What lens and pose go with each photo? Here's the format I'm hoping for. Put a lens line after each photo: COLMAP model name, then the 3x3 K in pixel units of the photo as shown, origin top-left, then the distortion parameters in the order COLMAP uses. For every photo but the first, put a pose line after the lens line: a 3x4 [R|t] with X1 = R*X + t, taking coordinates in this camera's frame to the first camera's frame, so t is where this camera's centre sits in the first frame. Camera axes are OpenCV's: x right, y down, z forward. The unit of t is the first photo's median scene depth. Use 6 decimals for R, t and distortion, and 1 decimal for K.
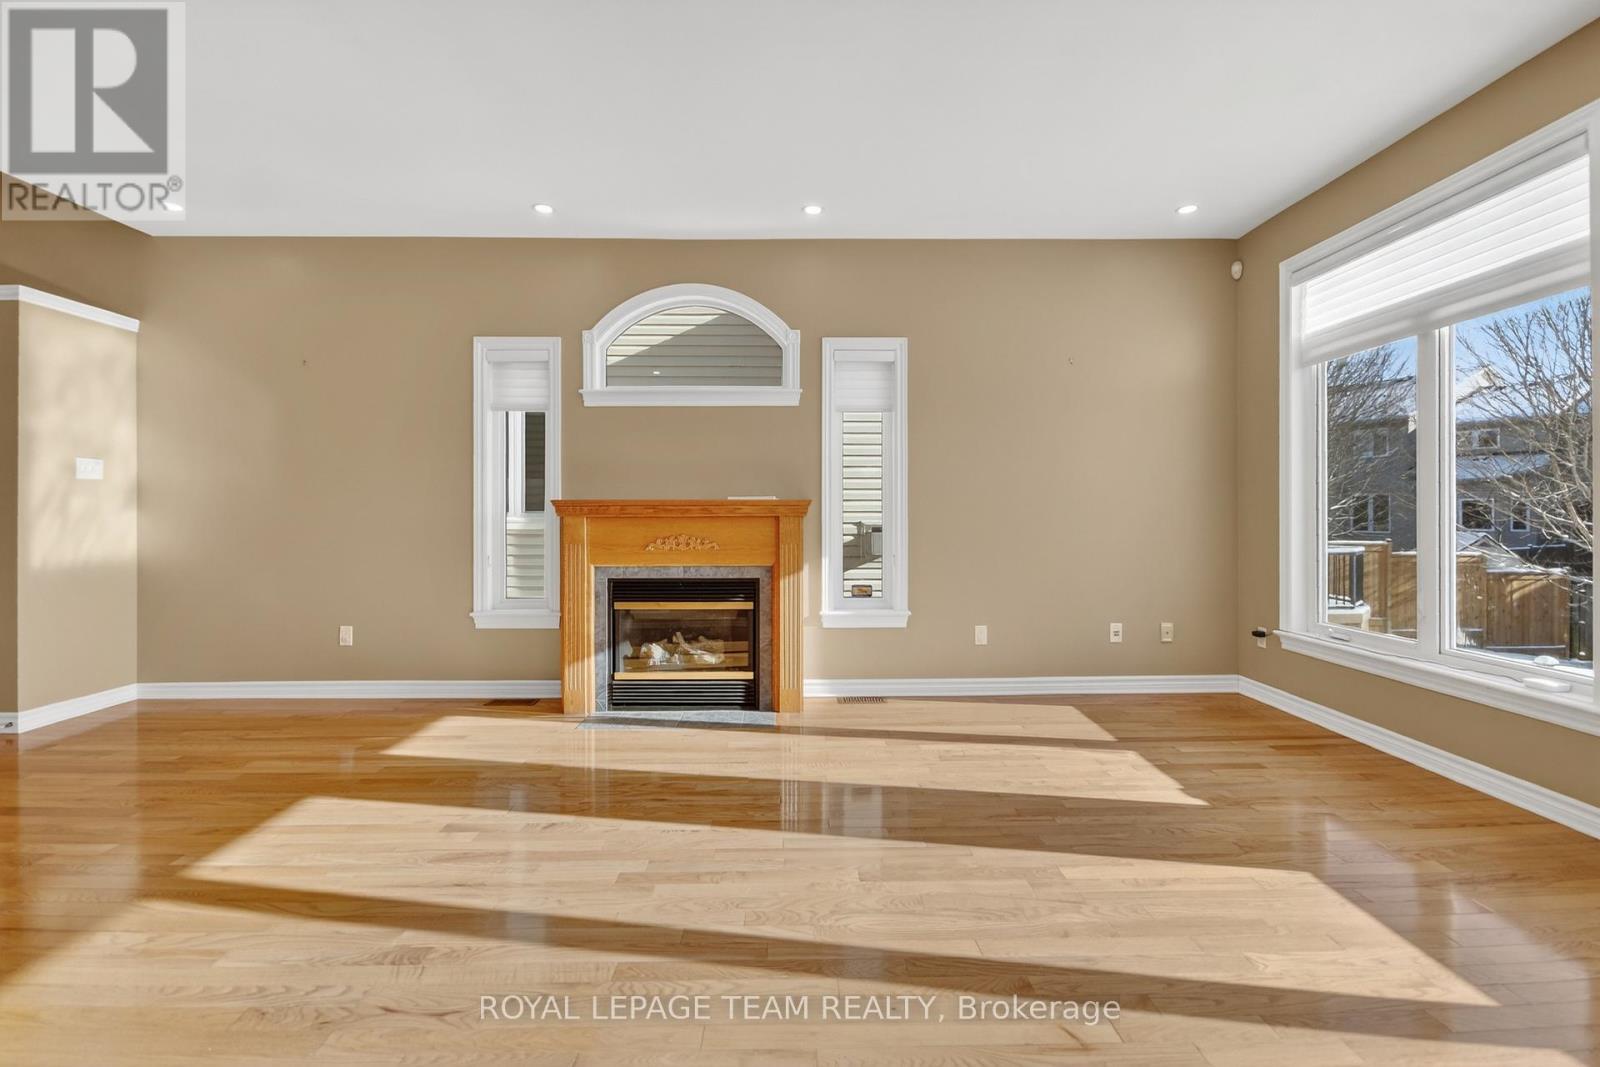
lens RADIAL K [[749.4, 0, 799.0], [0, 749.4, 516.8], [0, 0, 1]] dist [0.010066, -0.007927]
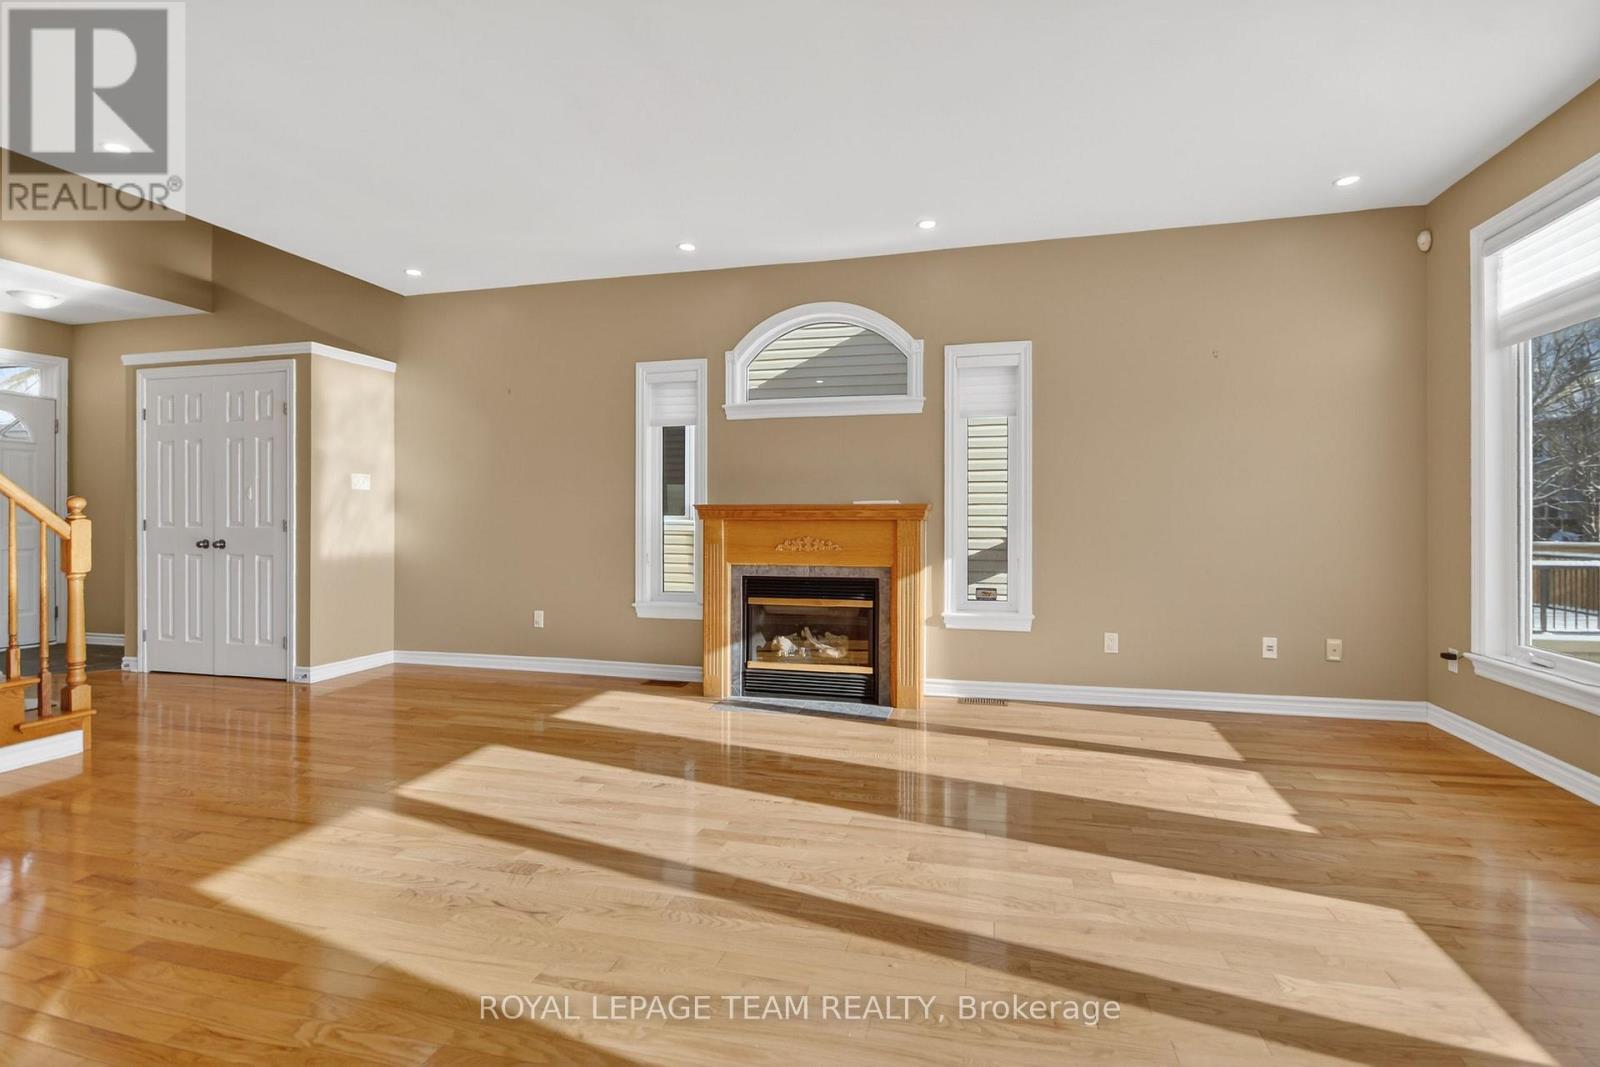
lens RADIAL K [[749.4, 0, 799.0], [0, 749.4, 516.8], [0, 0, 1]] dist [0.010066, -0.007927]
pose [[0.964818, 0.002078, -0.262911, 0.116318], [-0.002985, 0.999991, -0.003052, -0.001240], [0.262902, 0.003729, 0.964815, -0.043226]]
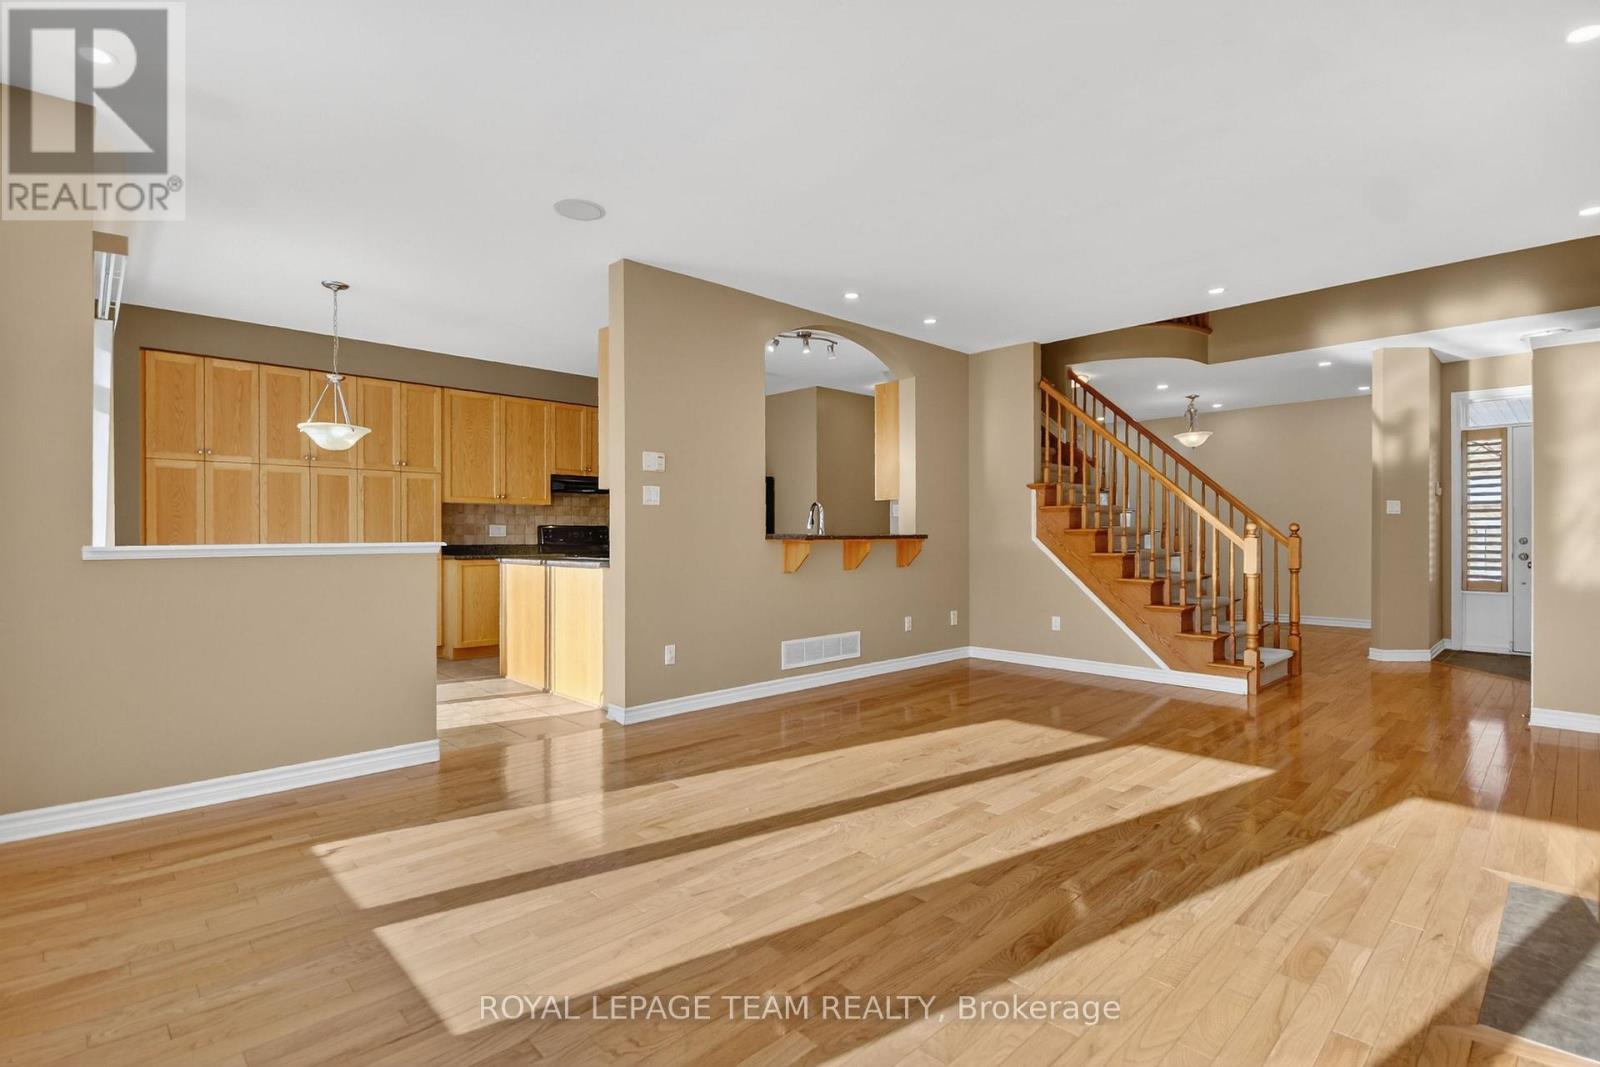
lens RADIAL K [[749.4, 0, 800.0], [0, 749.4, 533.5], [0, 0, 1]] dist [0.017129, 0.000233]
pose [[-0.733140, -0.001353, -0.680077, 0.515304], [-0.000394, 0.999999, -0.001565, -0.003348], [0.680078, -0.000879, -0.733139, 0.976642]]
